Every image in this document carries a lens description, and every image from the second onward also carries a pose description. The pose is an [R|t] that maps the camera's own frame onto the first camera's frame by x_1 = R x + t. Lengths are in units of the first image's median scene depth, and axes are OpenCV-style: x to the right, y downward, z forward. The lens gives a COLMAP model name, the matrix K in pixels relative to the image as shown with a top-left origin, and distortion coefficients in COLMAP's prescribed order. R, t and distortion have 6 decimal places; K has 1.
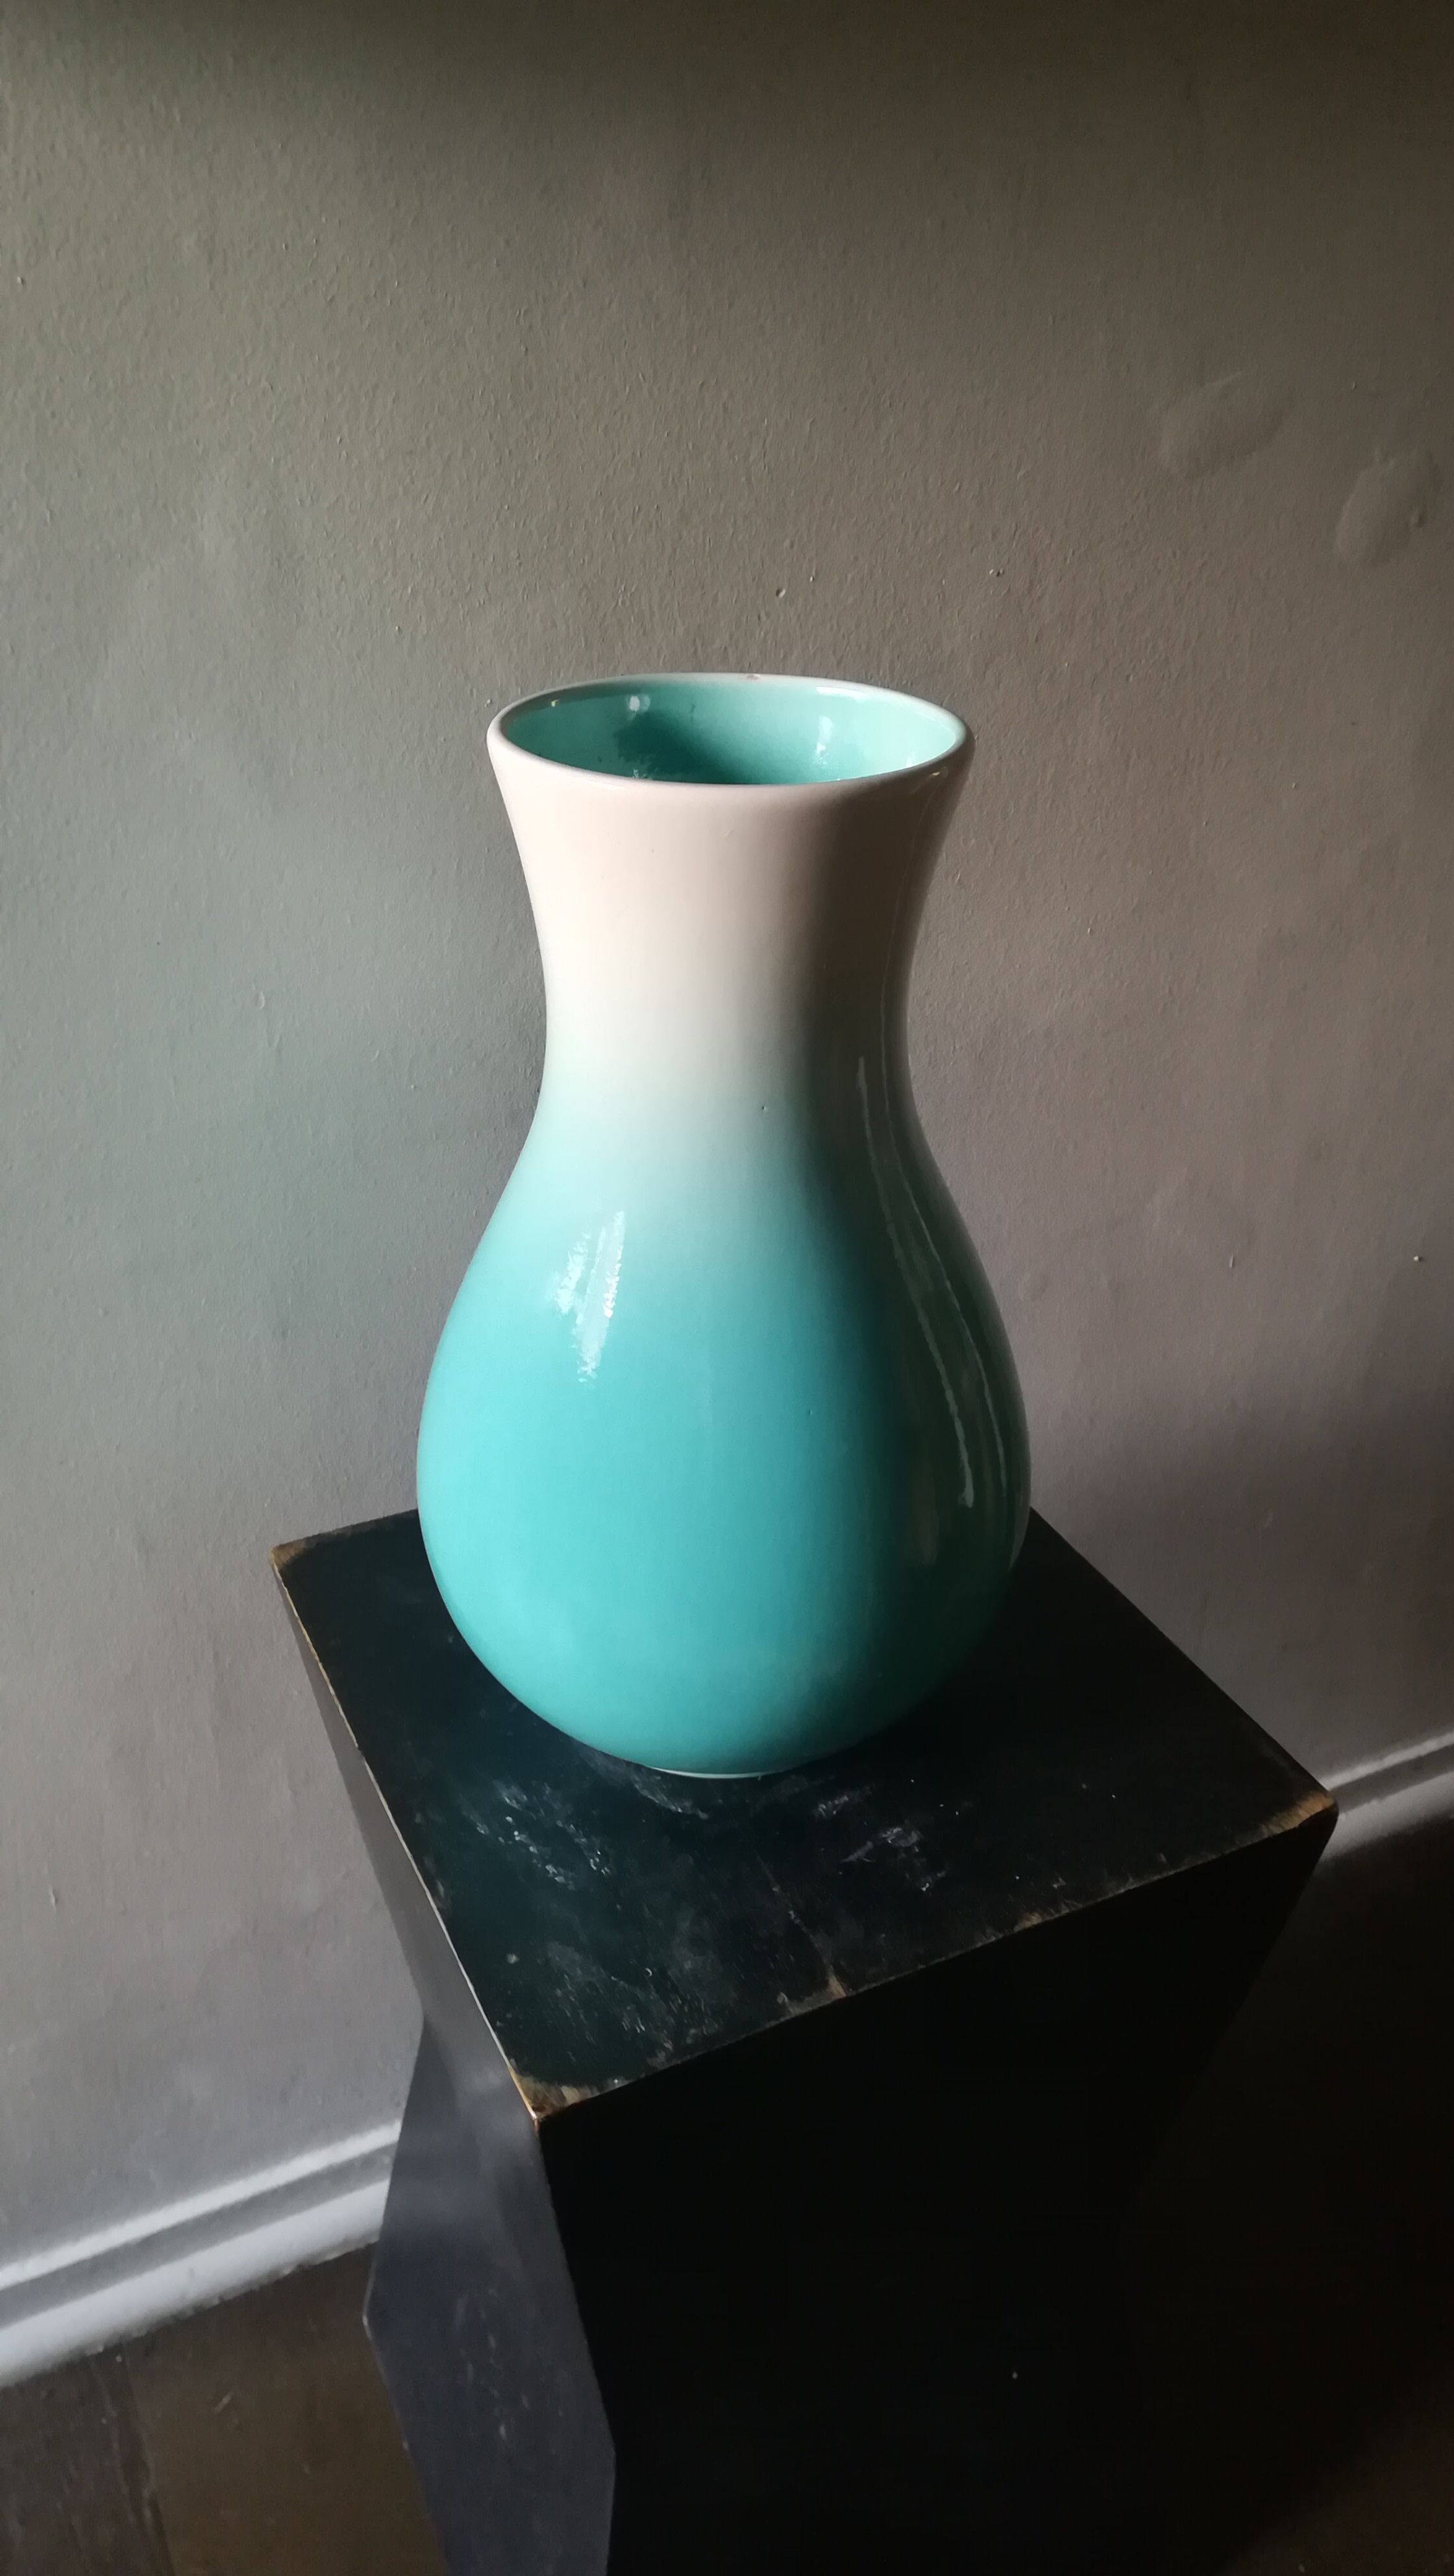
lens RADIAL K [[1974.1, 0, 693.4], [0, 1974.1, 1397.9], [0, 0, 1]] dist [0.052017, -0.064504]
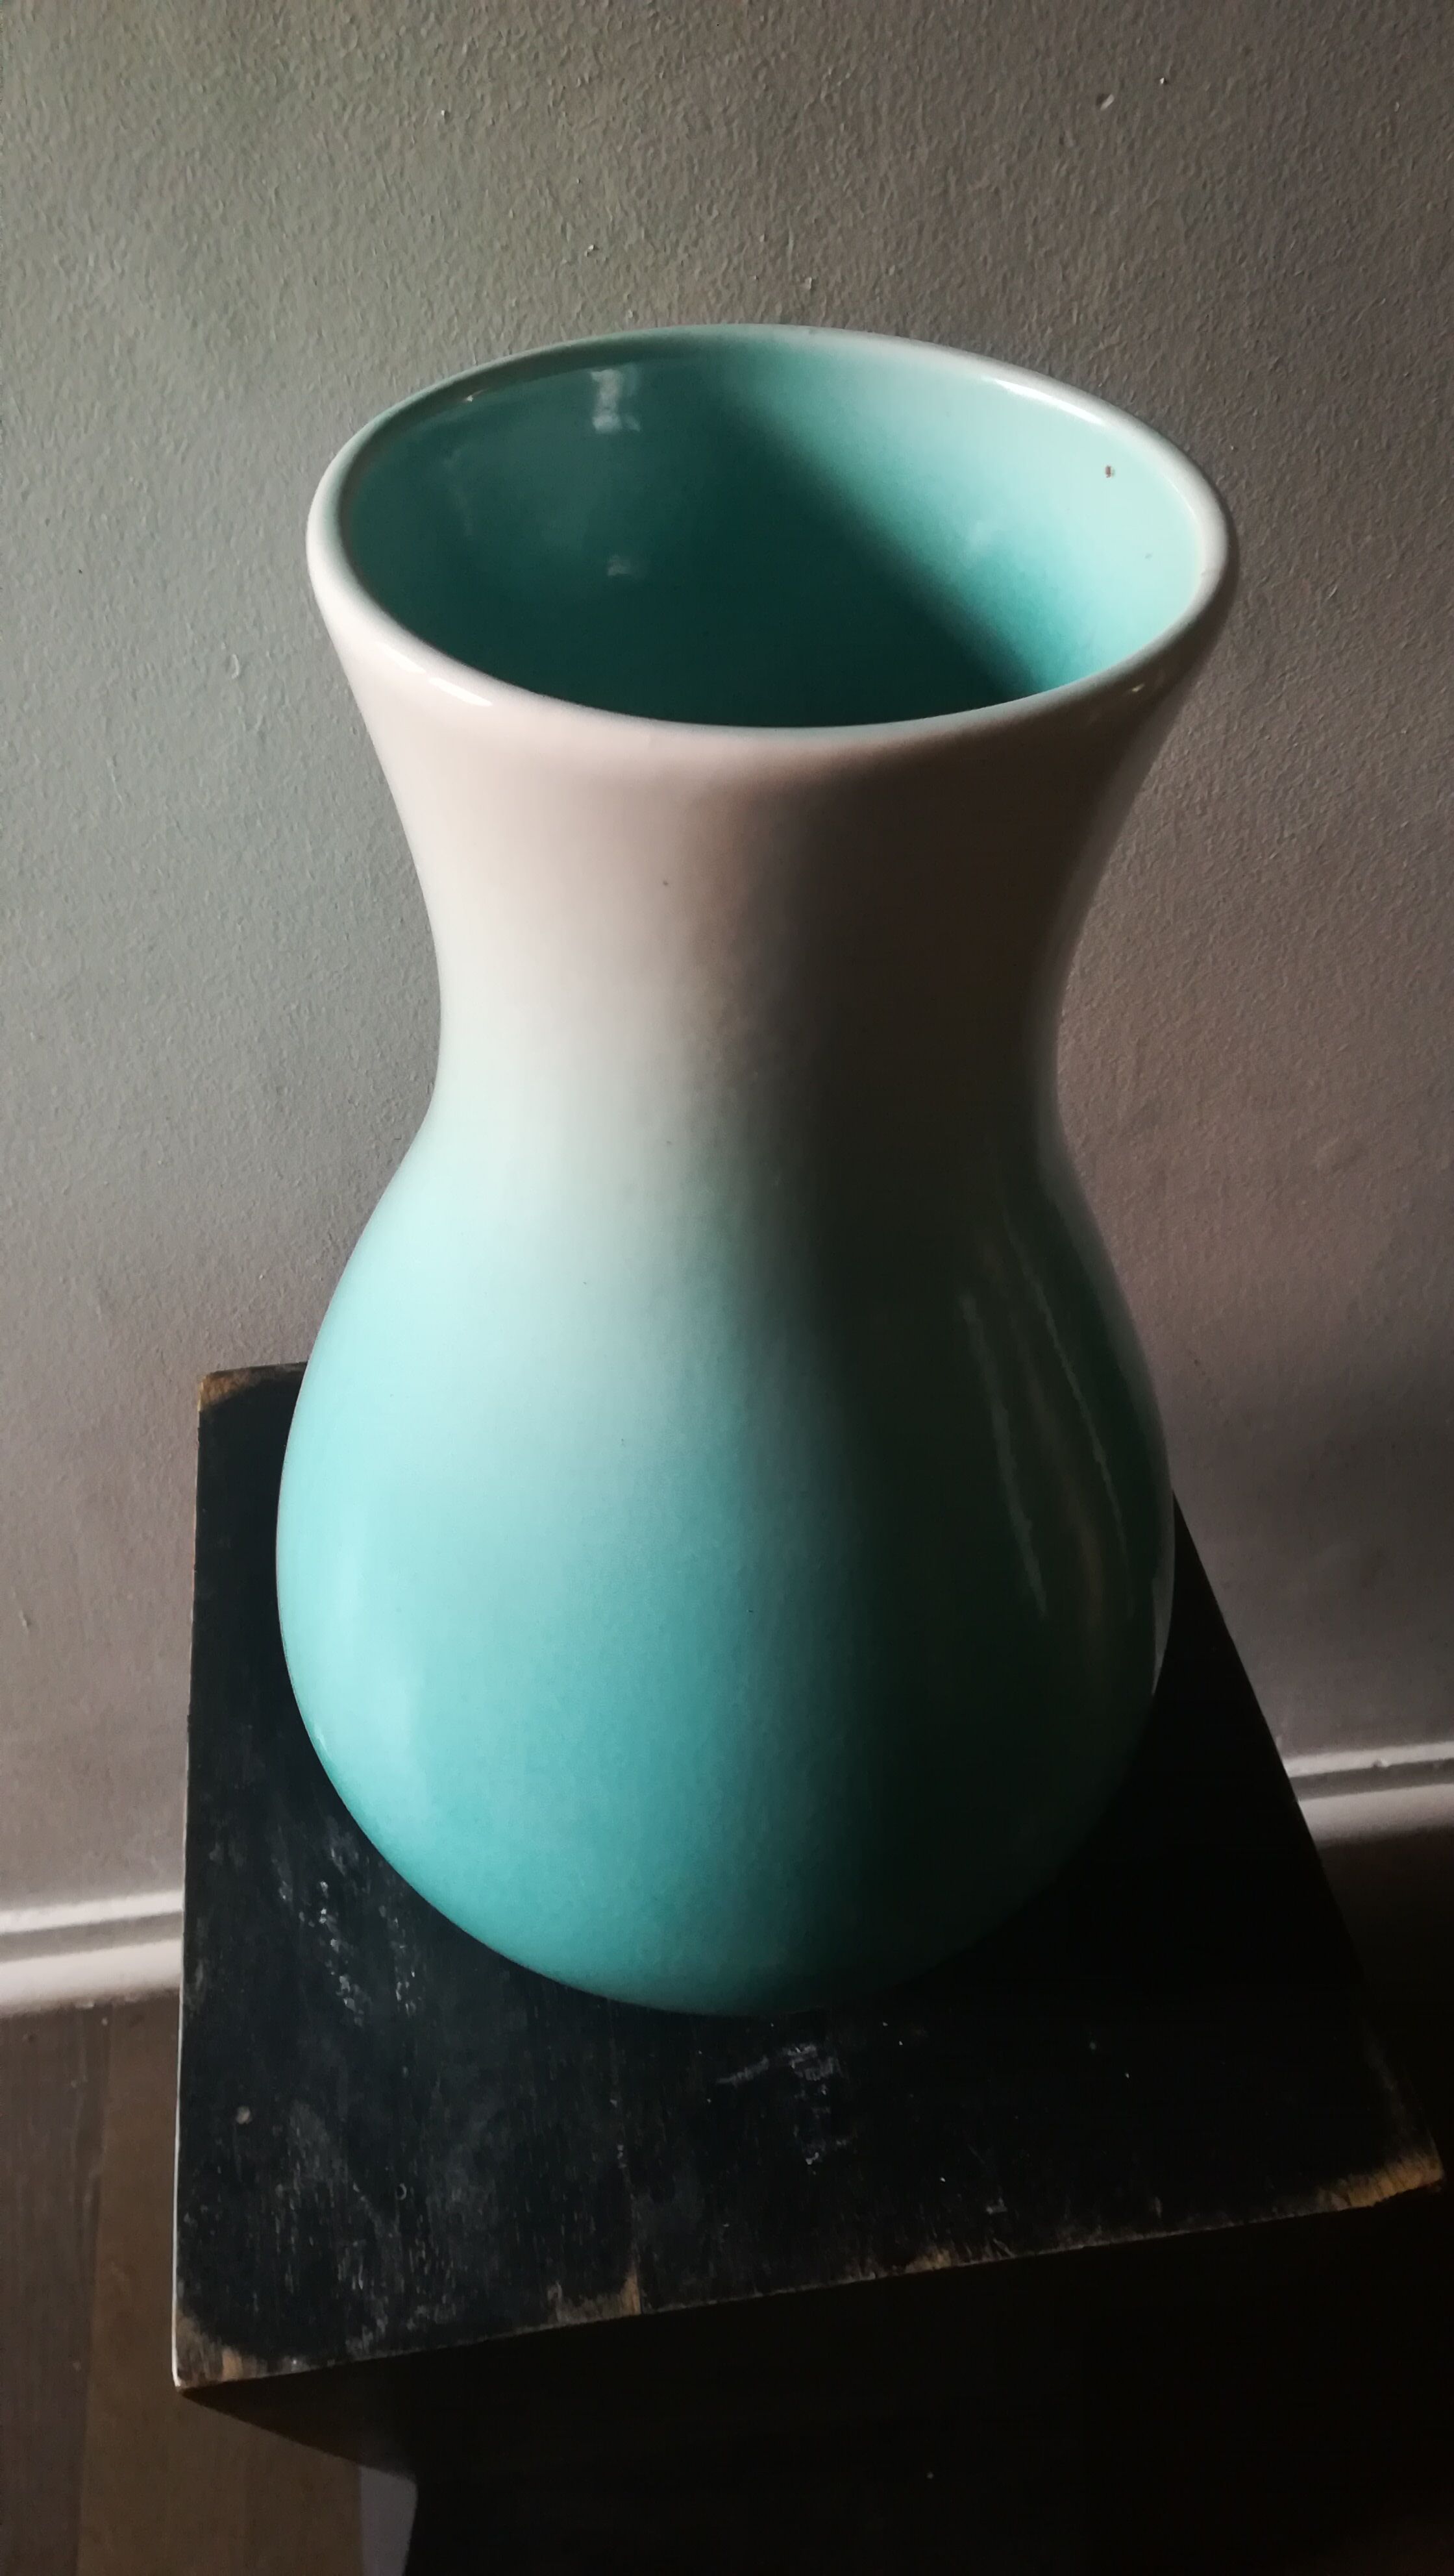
lens RADIAL K [[1974.1, 0, 690.2], [0, 1974.1, 1364.0], [0, 0, 1]] dist [0.052017, -0.064504]
pose [[0.958704, 0.224684, -0.174368, 0.128502], [-0.172855, 0.947184, 0.270119, -0.205732], [0.225850, -0.228824, 0.946906, 0.348130]]
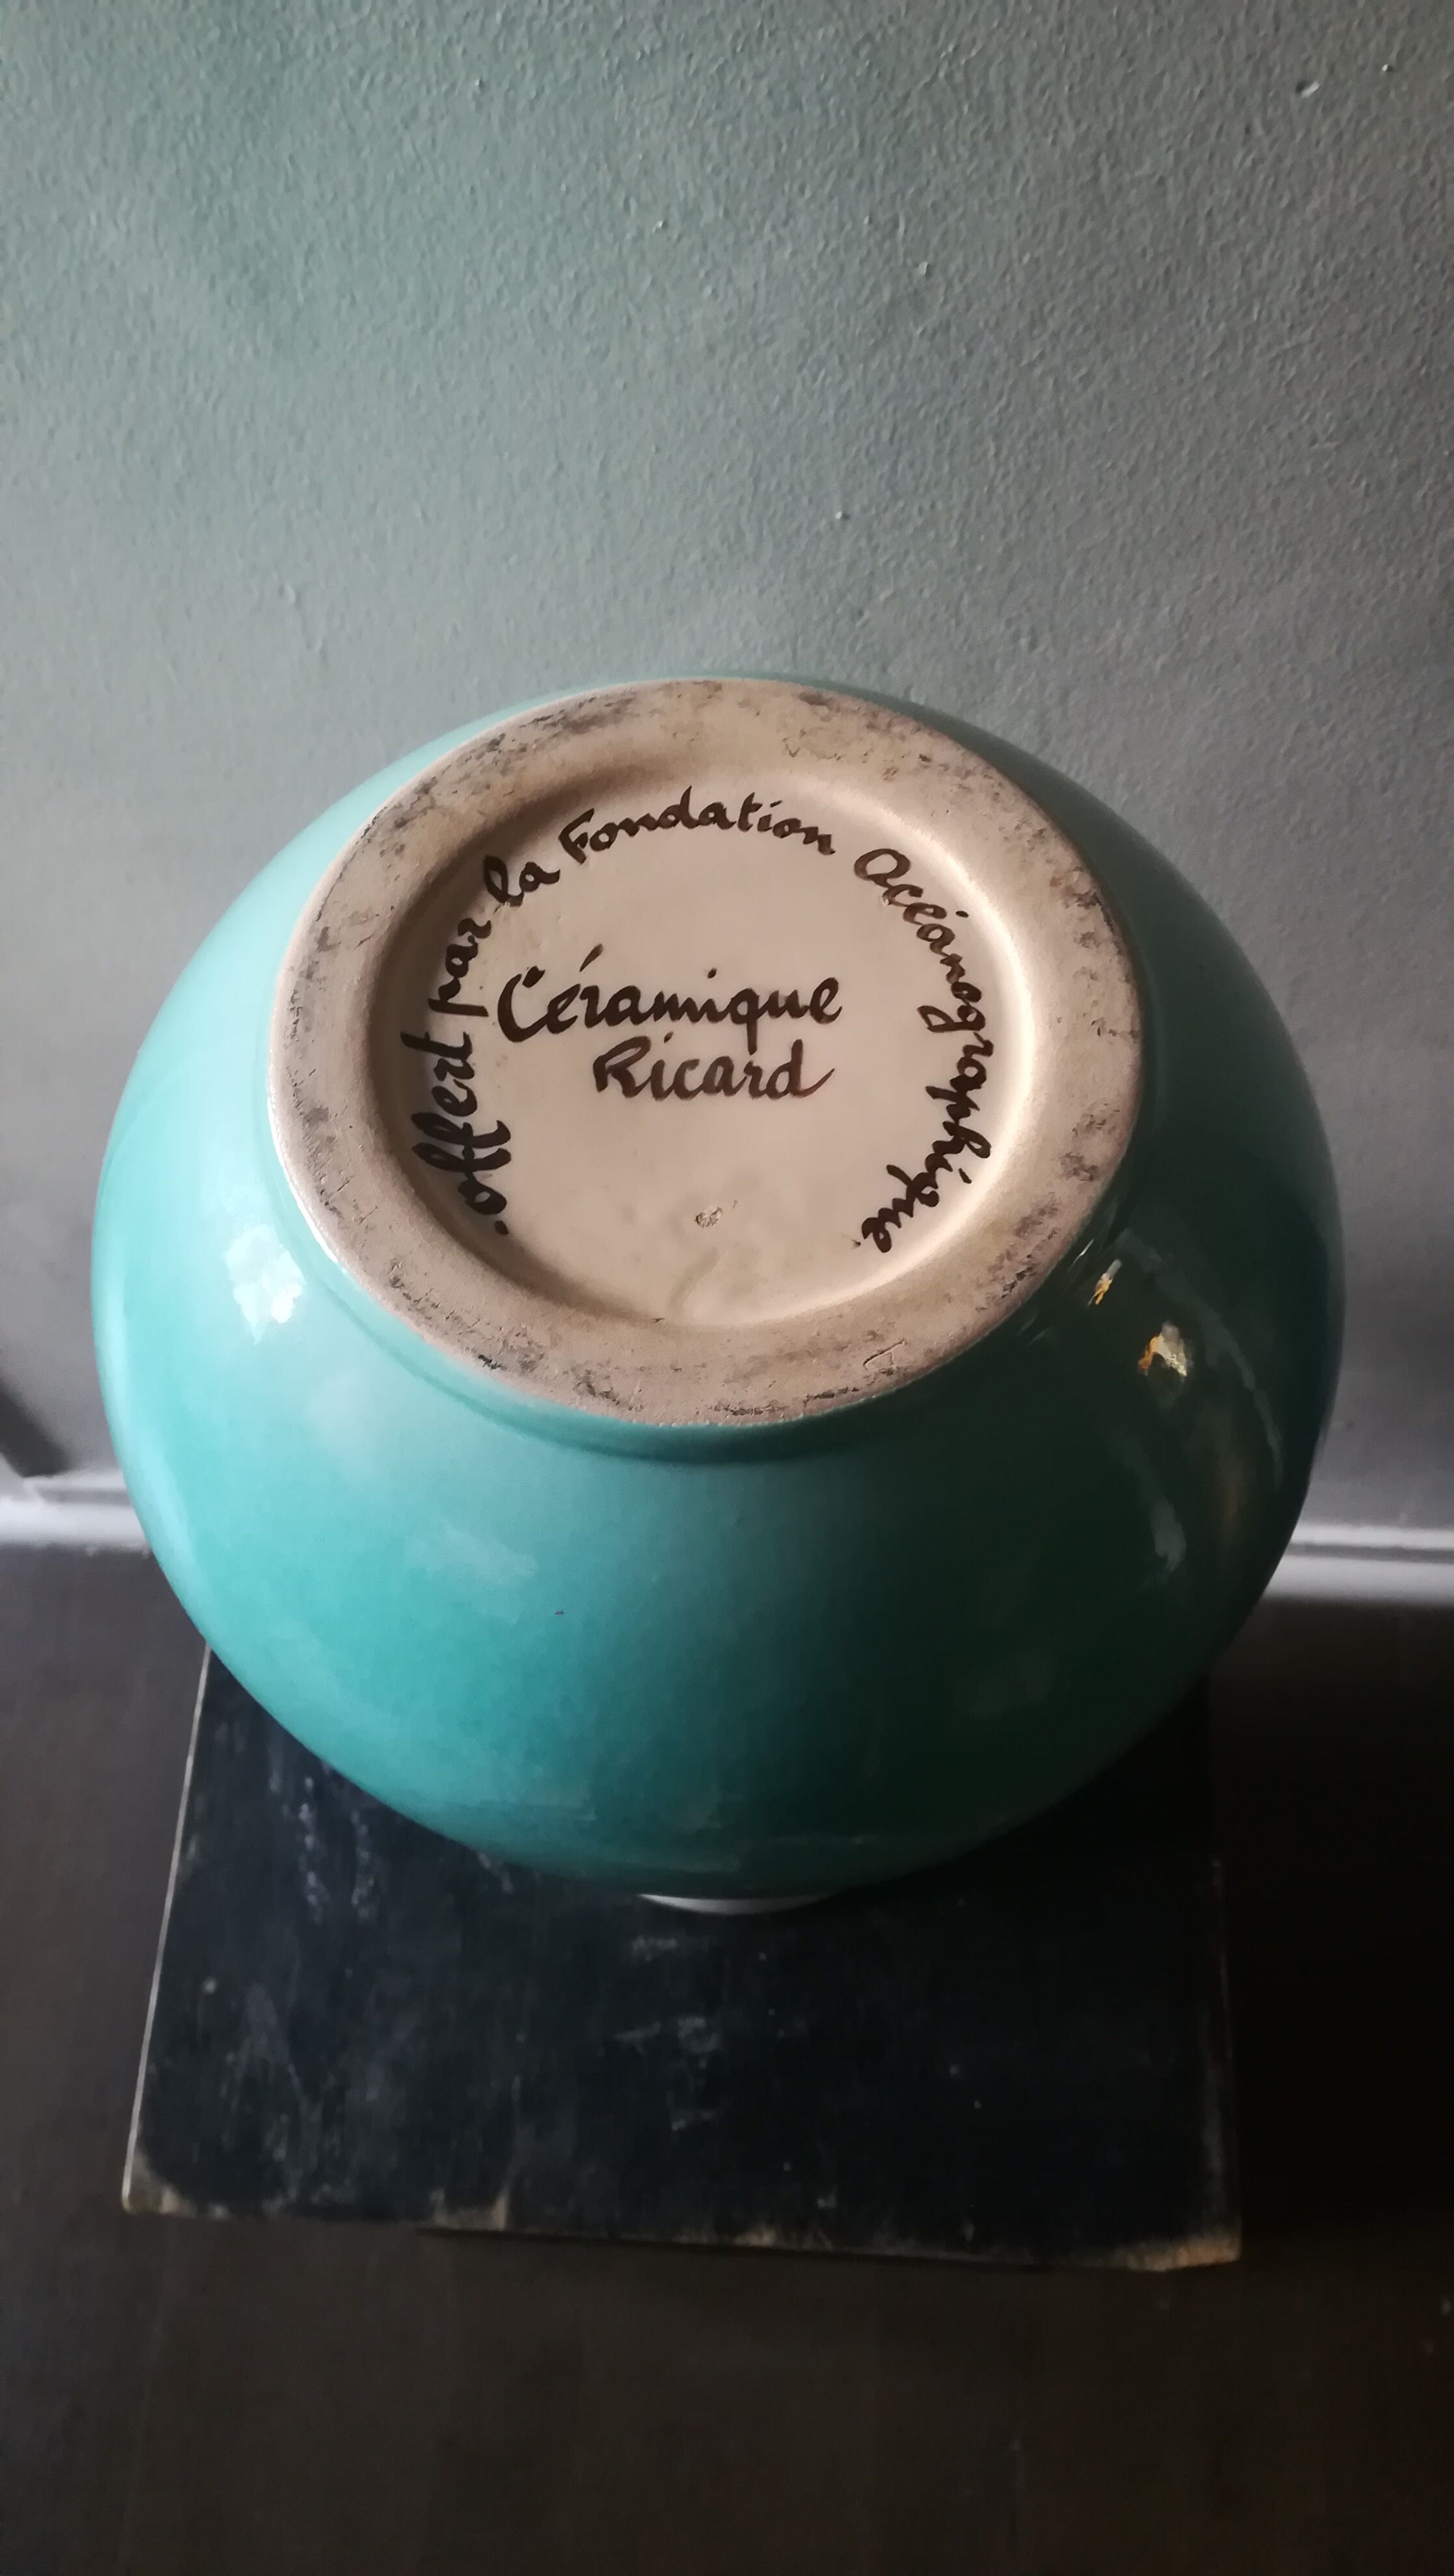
lens RADIAL K [[1974.1, 0, 686.3], [0, 1974.1, 1342.4], [0, 0, 1]] dist [0.052017, -0.064504]
pose [[0.882738, 0.414565, -0.221156, 0.159255], [-0.221344, 0.782078, 0.582546, -0.464814], [0.414464, -0.465284, 0.782132, 0.478377]]
